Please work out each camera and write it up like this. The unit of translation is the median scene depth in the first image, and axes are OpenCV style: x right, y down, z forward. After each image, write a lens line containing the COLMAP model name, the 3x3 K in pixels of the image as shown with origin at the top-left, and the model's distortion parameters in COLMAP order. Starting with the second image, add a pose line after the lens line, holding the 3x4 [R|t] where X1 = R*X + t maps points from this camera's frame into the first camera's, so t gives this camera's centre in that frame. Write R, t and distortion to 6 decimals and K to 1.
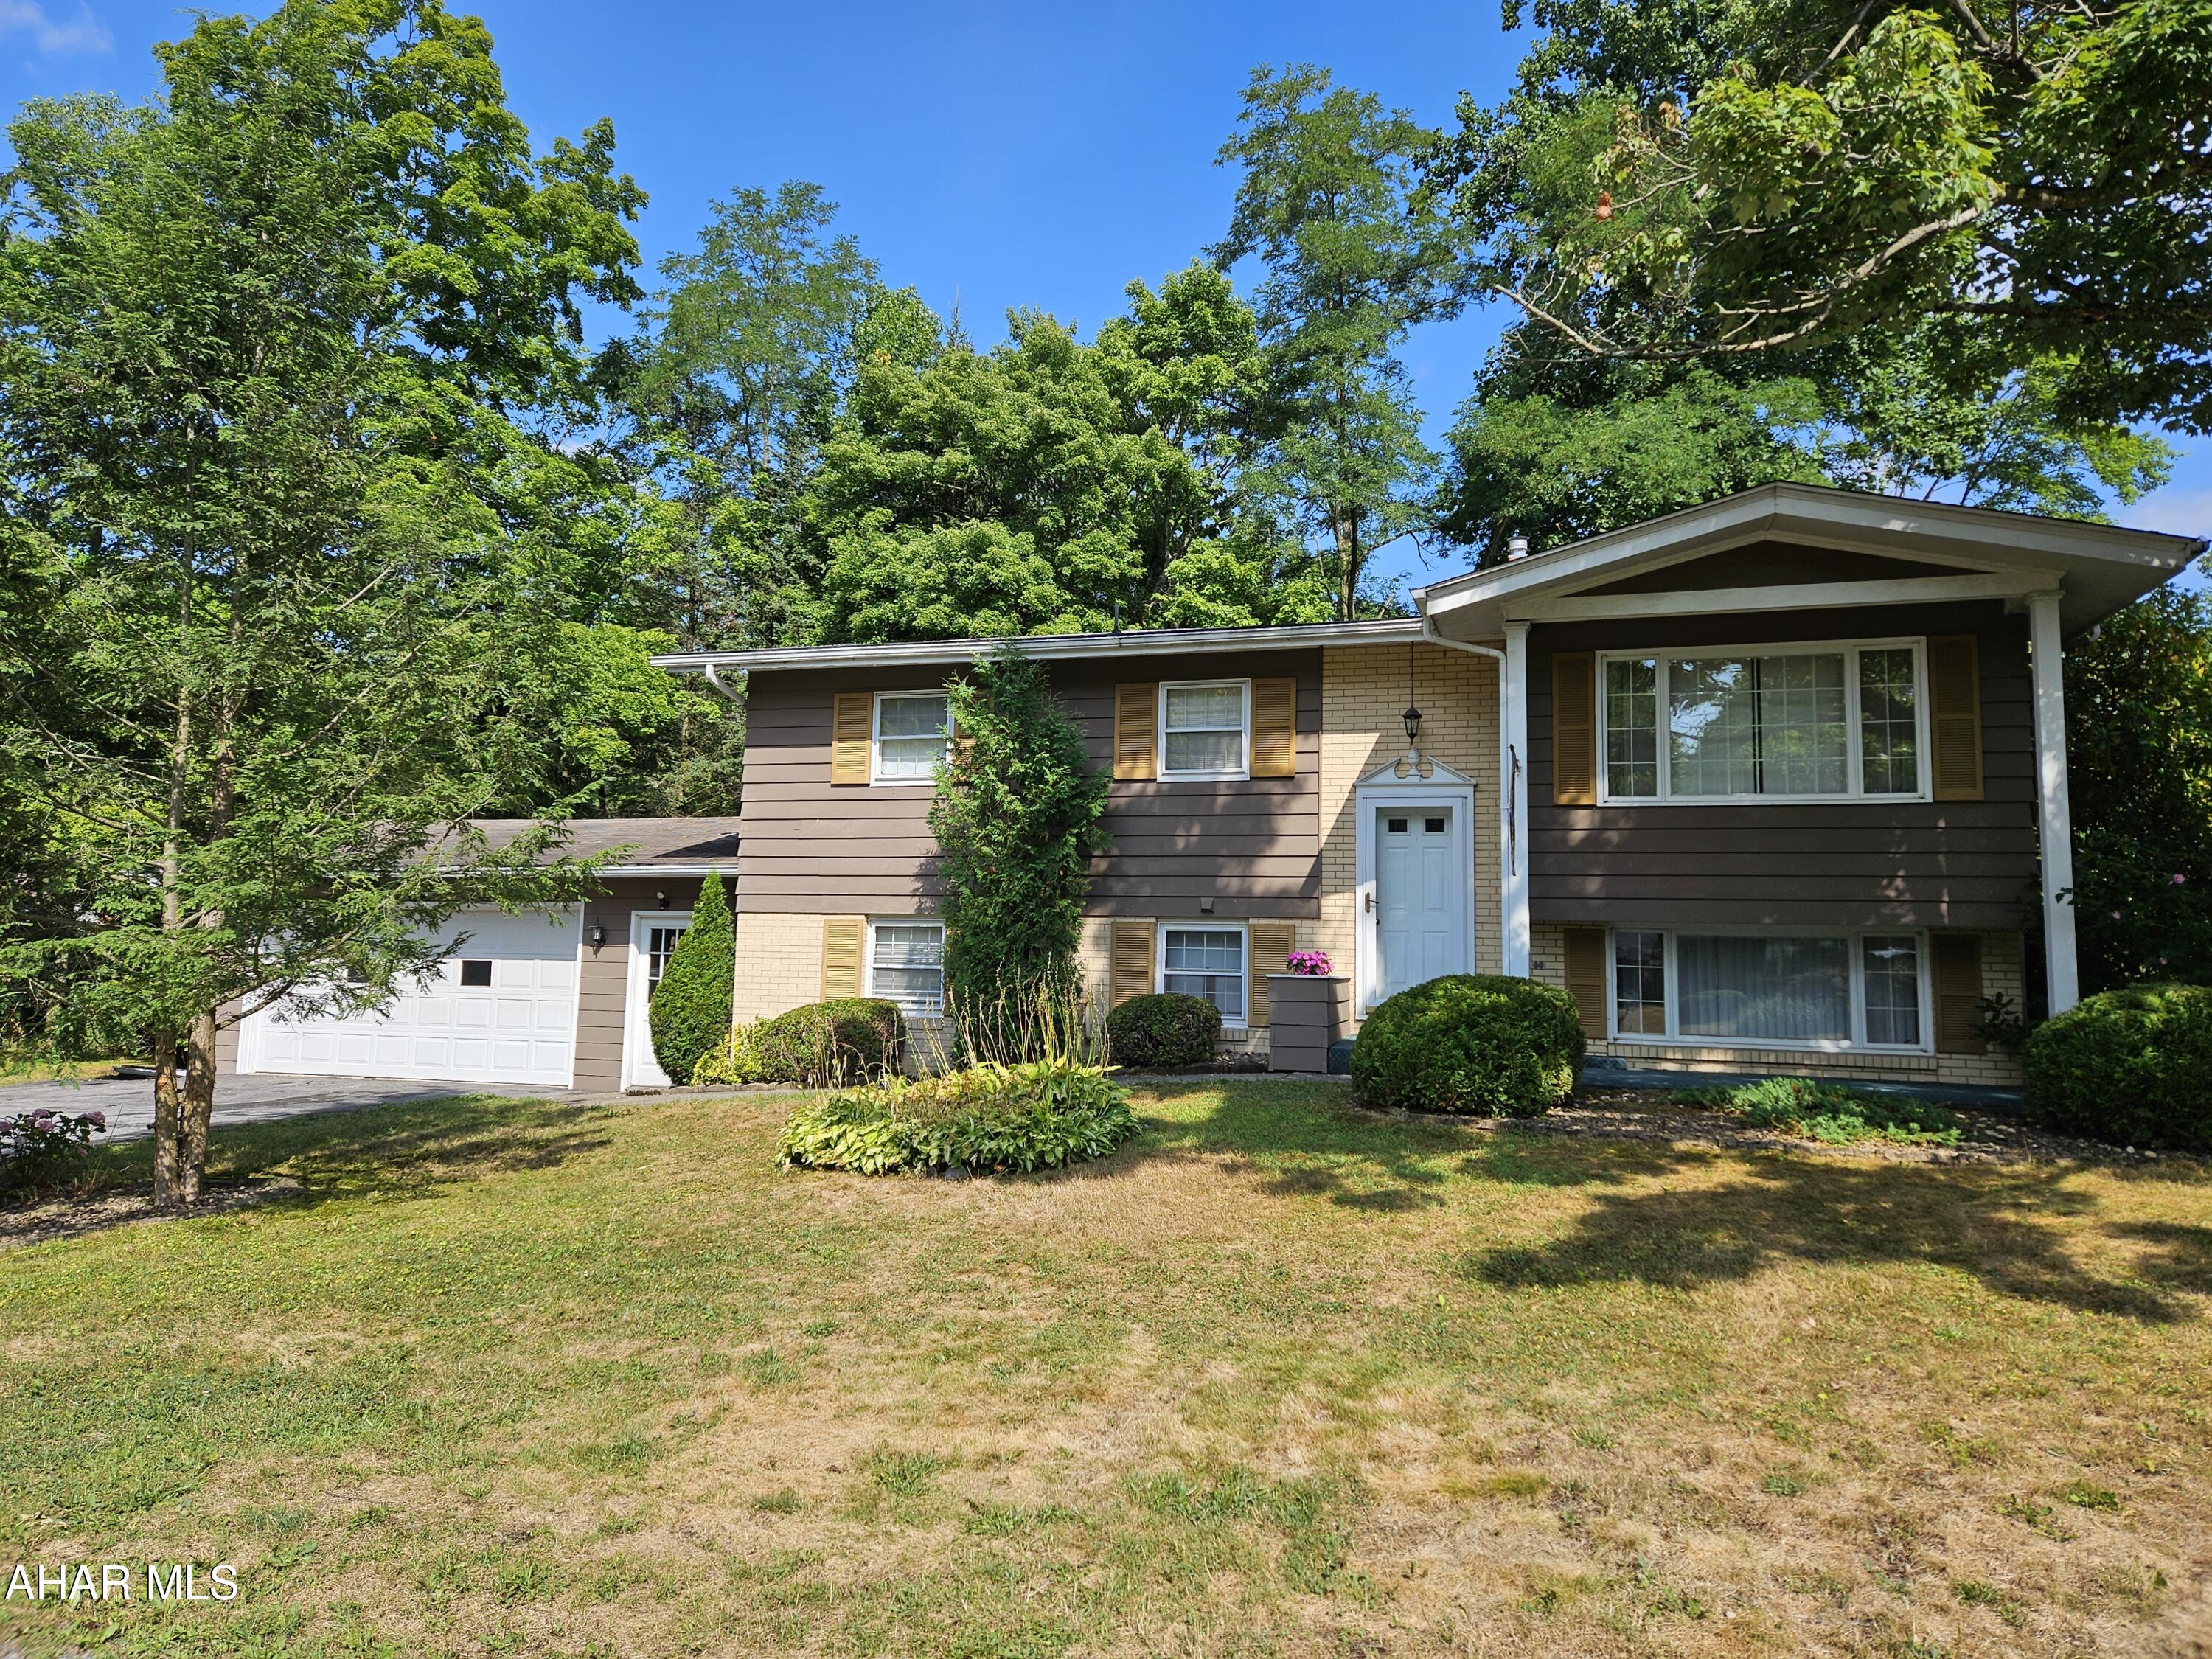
lens RADIAL K [[1475.7, 0, 1106.9], [0, 1475.7, 815.1], [0, 0, 1]] dist [0.091072, -0.076257]
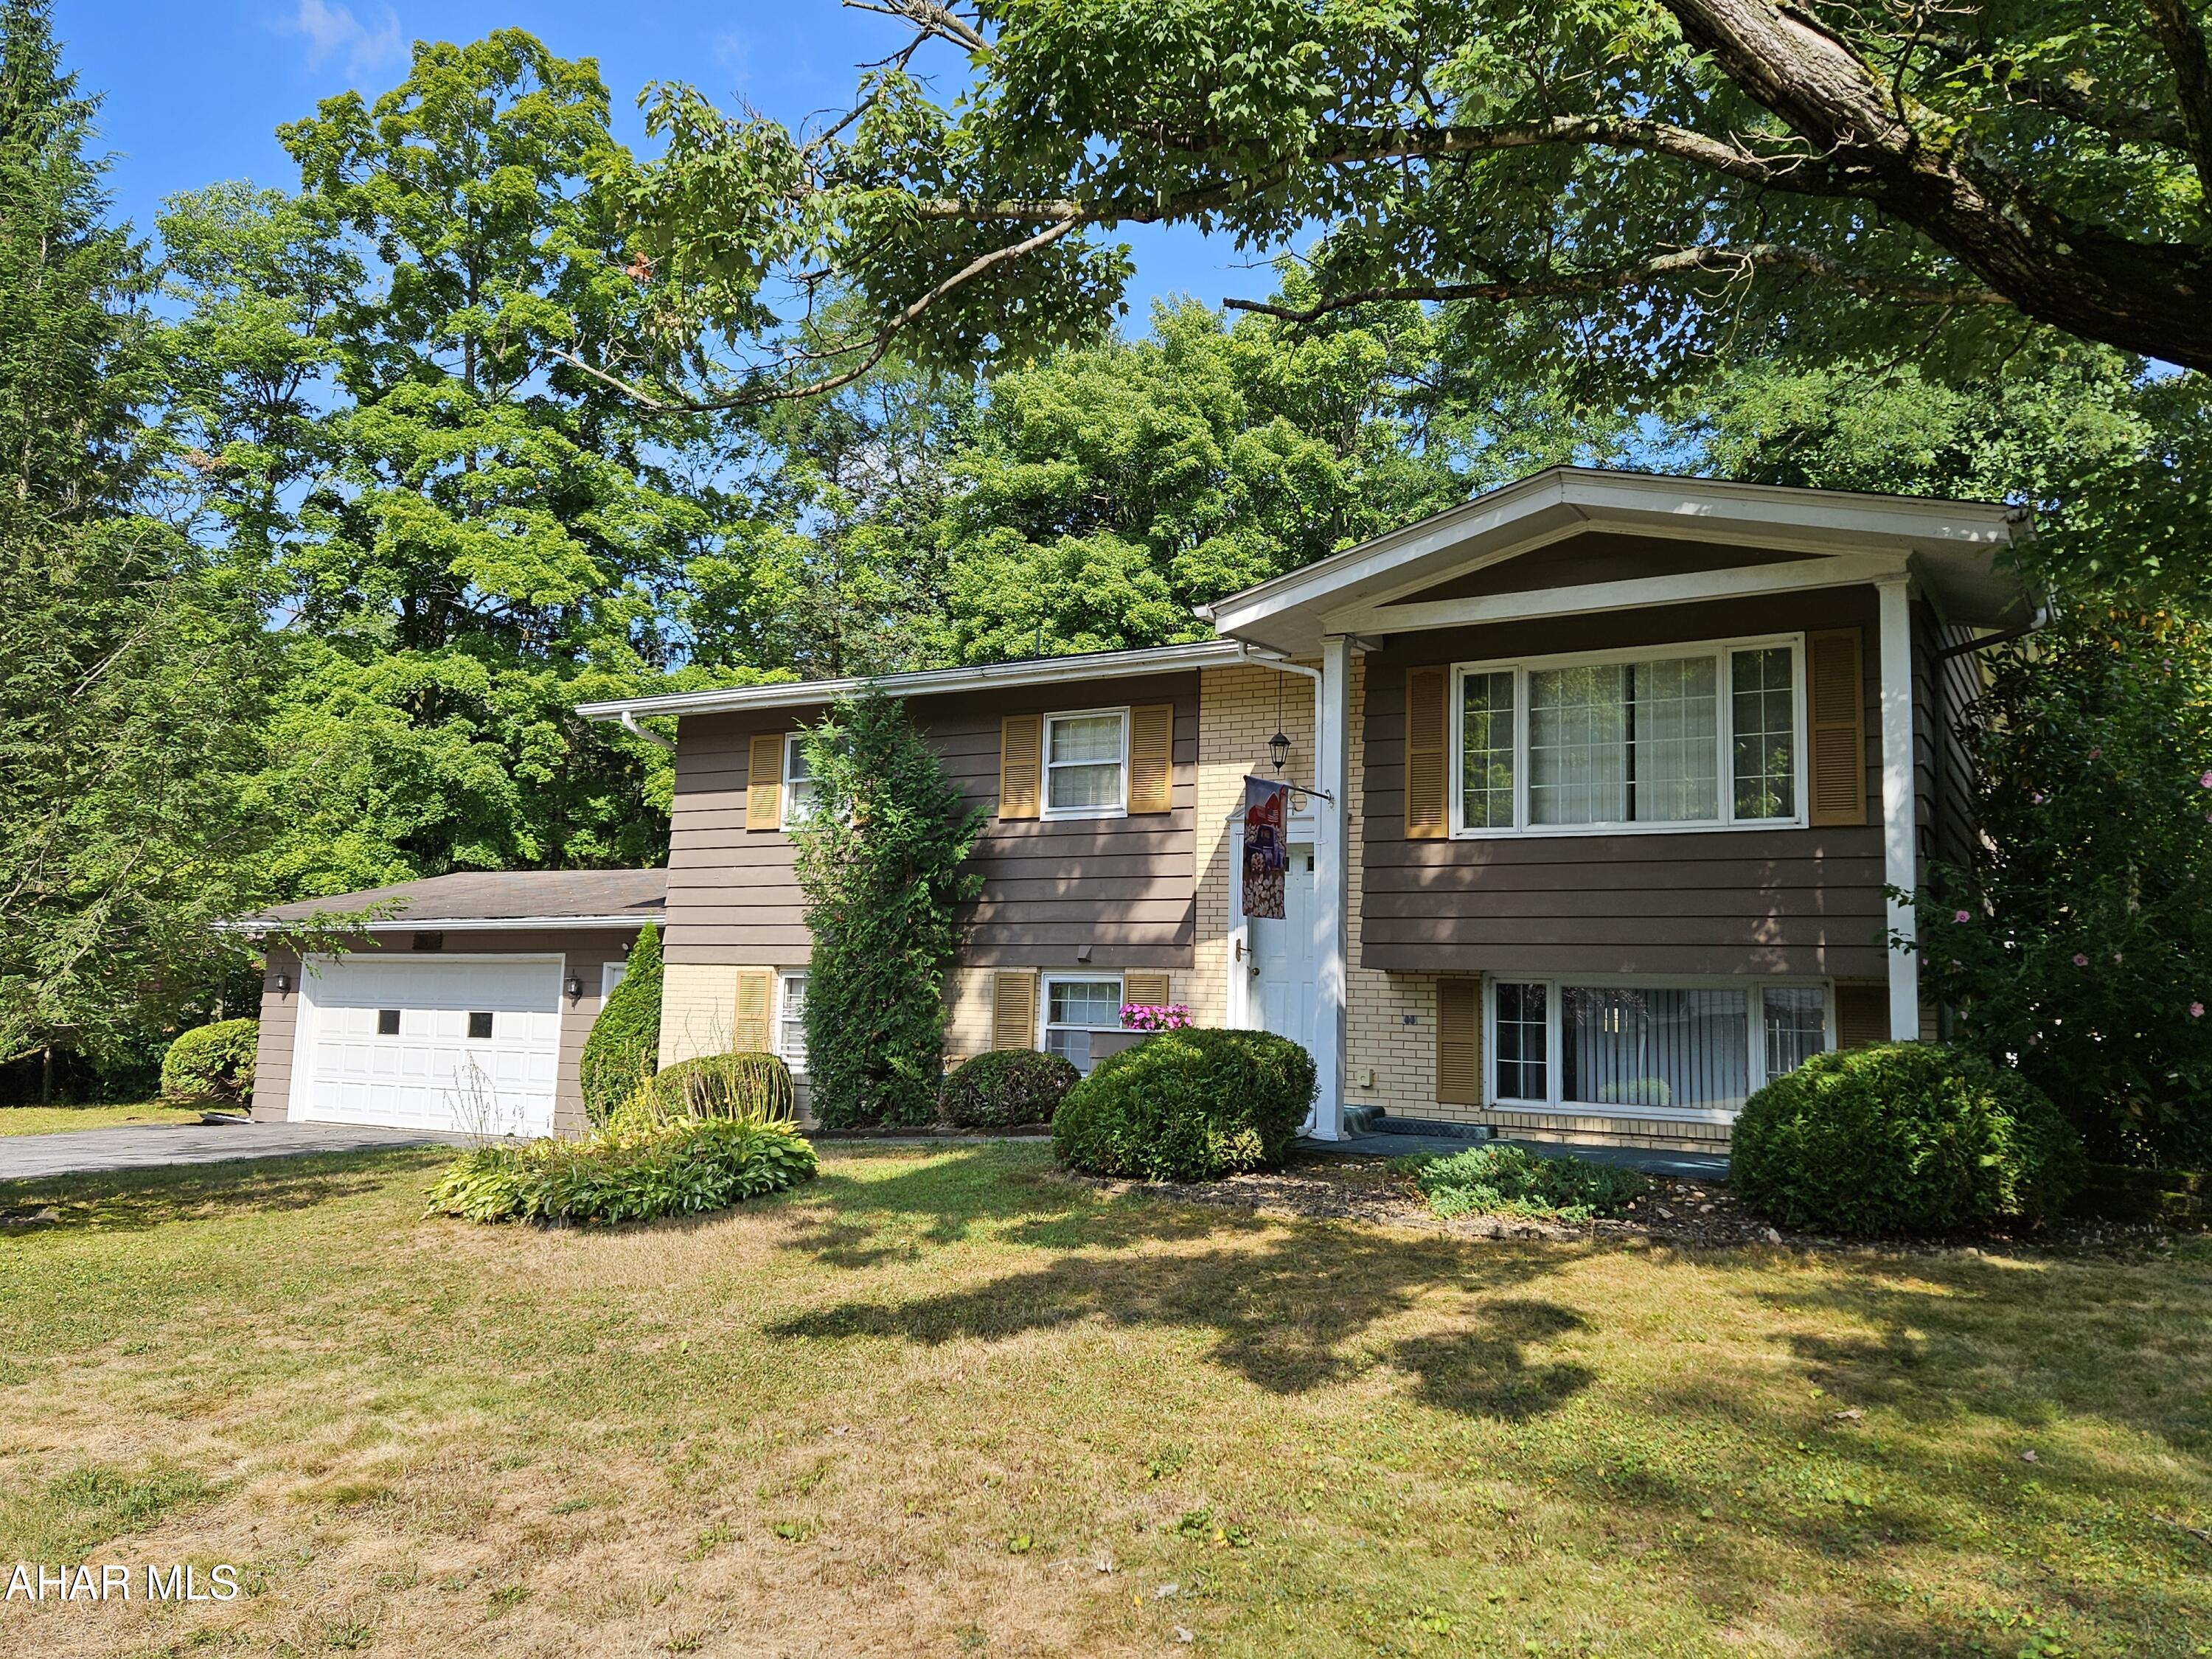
lens RADIAL K [[1686.8, 0, 1106.0], [0, 1686.8, 829.5], [0, 0, 1]] dist [0.115950, -0.132397]
pose [[0.971980, -0.020487, -0.234169, 0.325821], [0.016927, 0.999709, -0.017204, 0.001631], [0.234454, 0.012759, 0.972044, -0.021090]]
